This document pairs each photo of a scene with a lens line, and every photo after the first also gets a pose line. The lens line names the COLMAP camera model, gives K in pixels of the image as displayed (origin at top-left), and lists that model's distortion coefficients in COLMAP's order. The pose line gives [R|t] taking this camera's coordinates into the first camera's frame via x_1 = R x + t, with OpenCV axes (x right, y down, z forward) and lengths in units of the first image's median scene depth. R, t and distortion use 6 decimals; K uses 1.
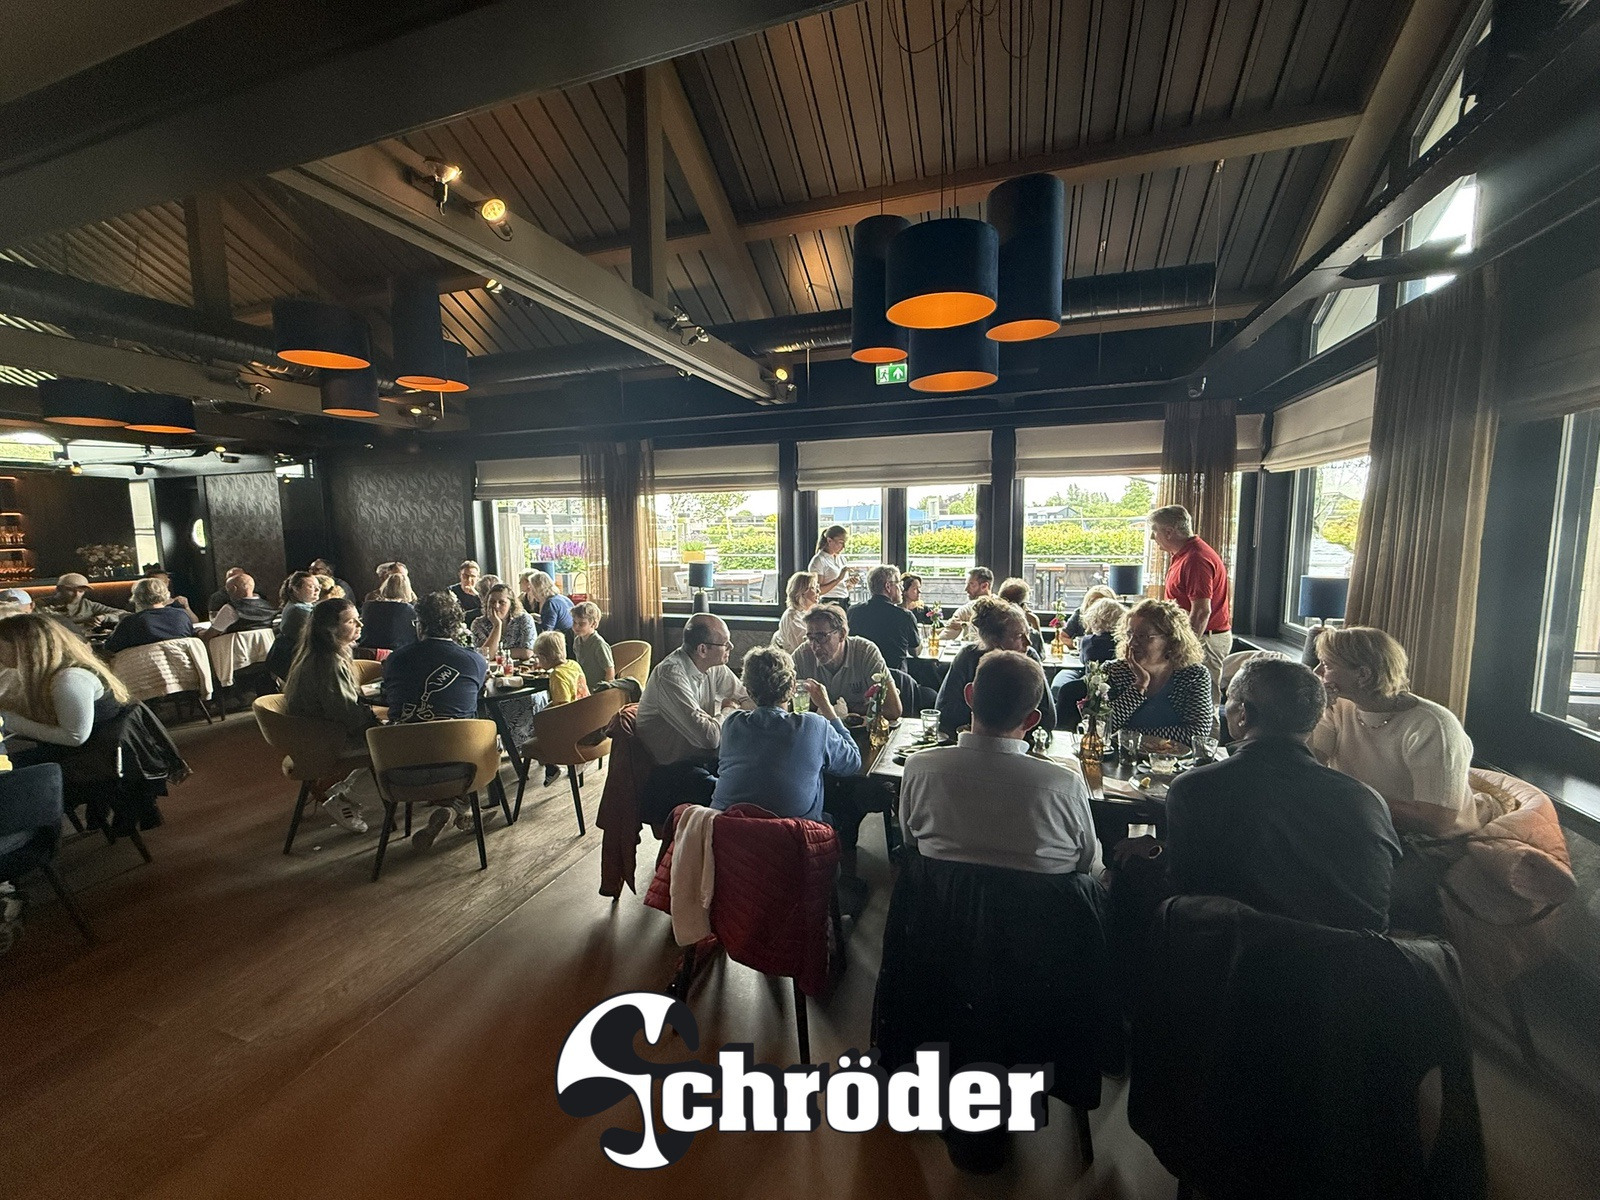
lens RADIAL K [[639.9, 0, 796.6], [0, 639.9, 602.0], [0, 0, 1]] dist [0.001548, 0.000044]
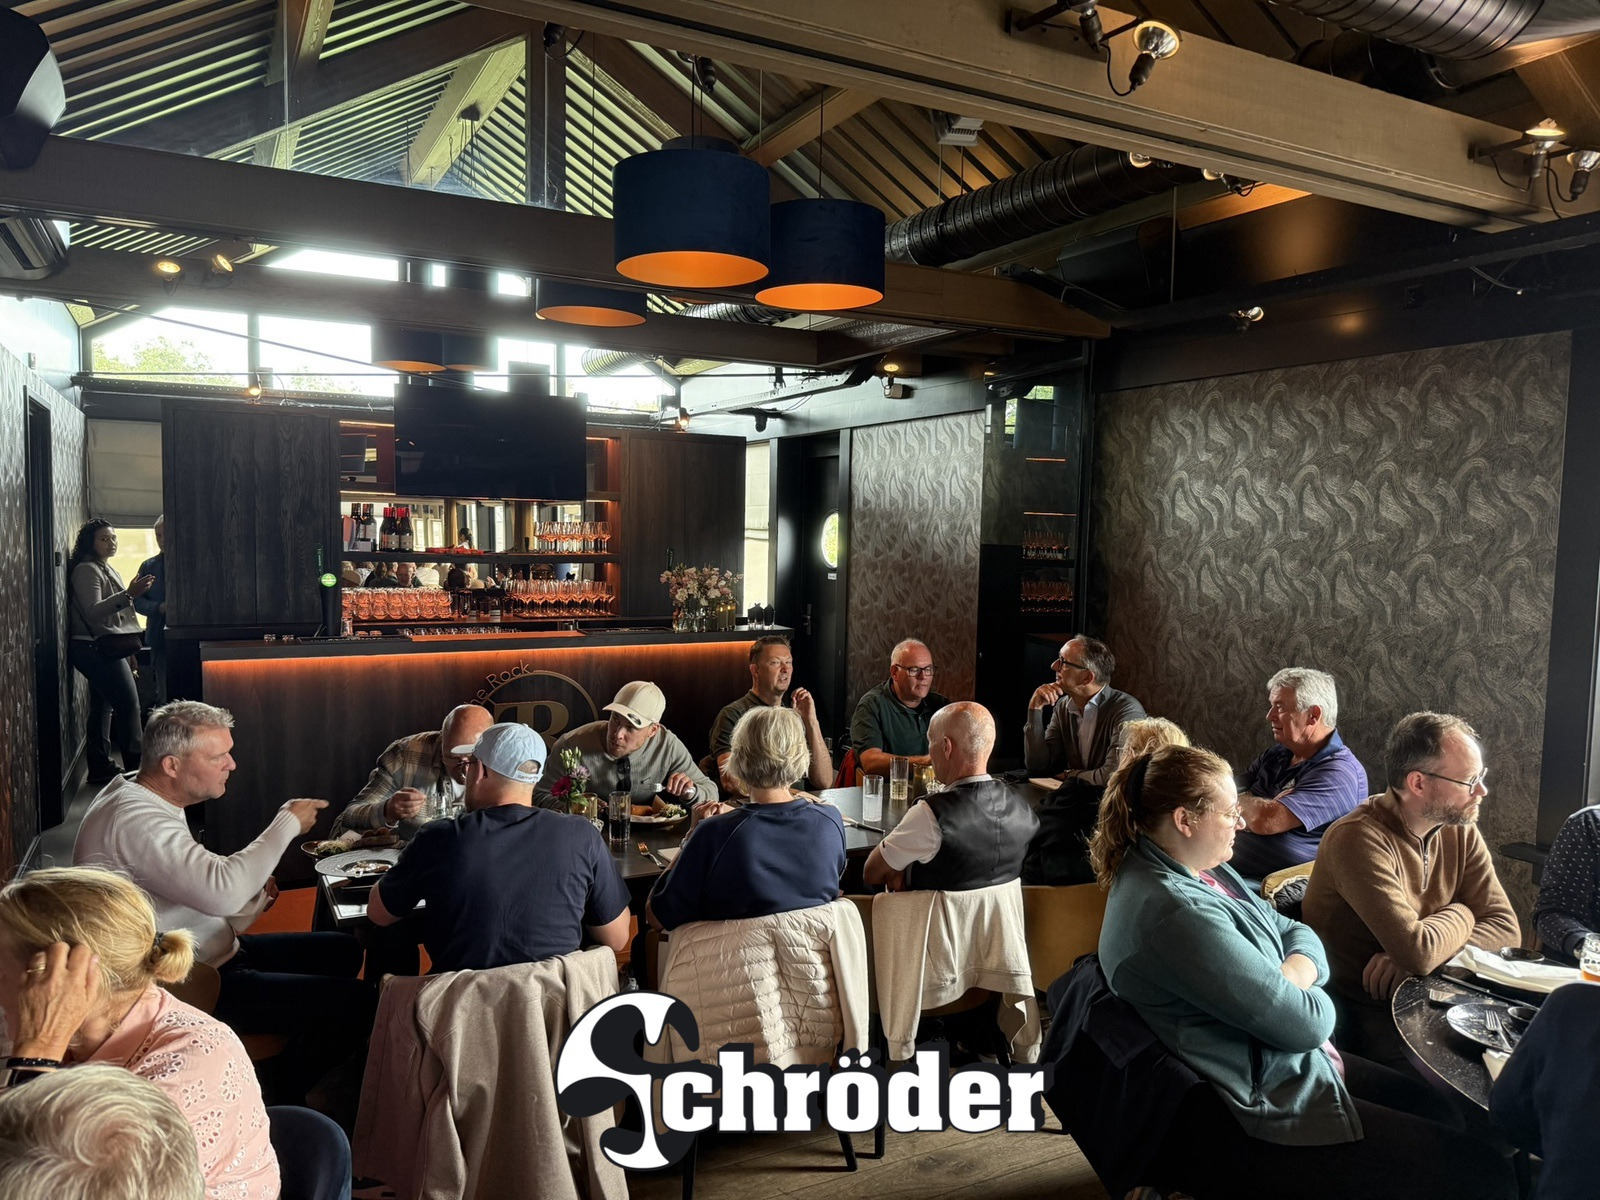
lens RADIAL K [[1117.1, 0, 802.5], [0, 1117.1, 604.3], [0, 0, 1]] dist [0.067913, -0.094973]
pose [[0.736045, 0.073930, -0.672884, -0.611939], [-0.104132, 0.994553, -0.004634, -0.090168], [0.668876, 0.073479, 0.739734, 0.582213]]
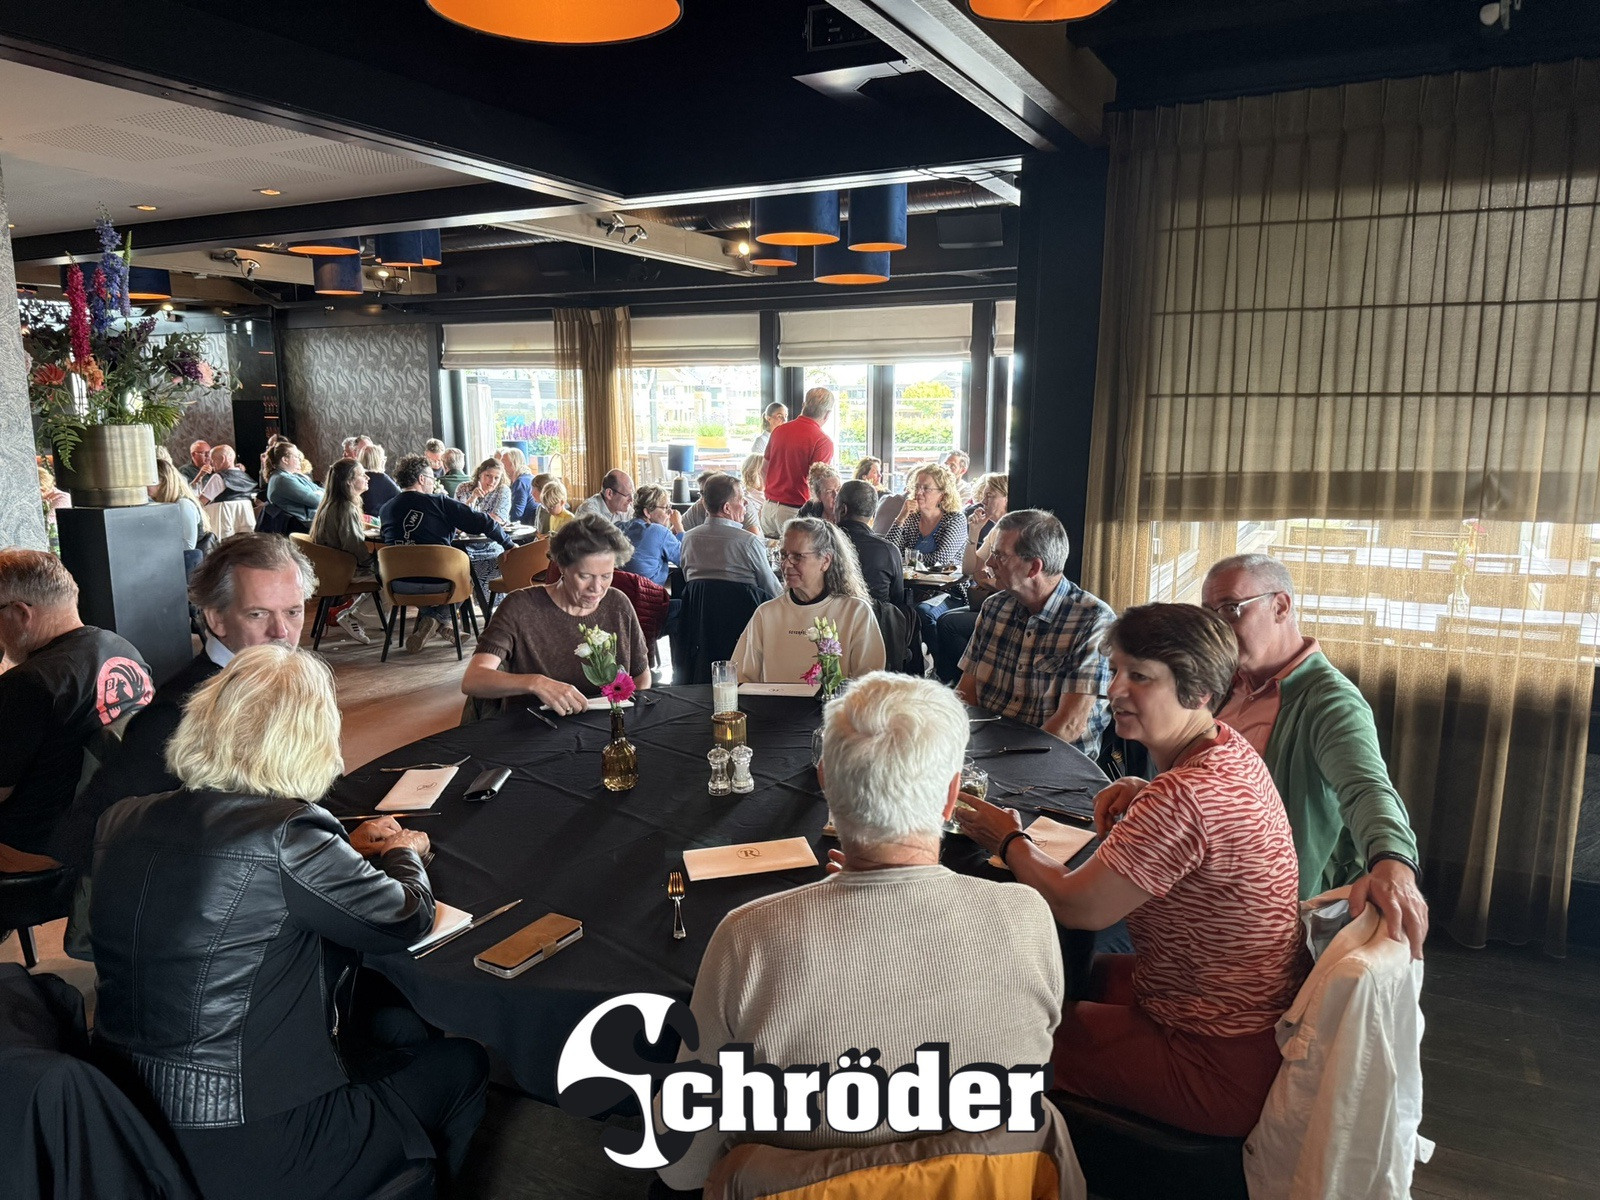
lens RADIAL K [[1117.1, 0, 819.7], [0, 1117.1, 614.0], [0, 0, 1]] dist [0.088861, -0.160514]
pose [[0.991434, 0.035776, -0.125615, 0.328538], [-0.027027, 0.997133, 0.070674, 0.078930], [0.127784, -0.066673, 0.989558, -0.733727]]
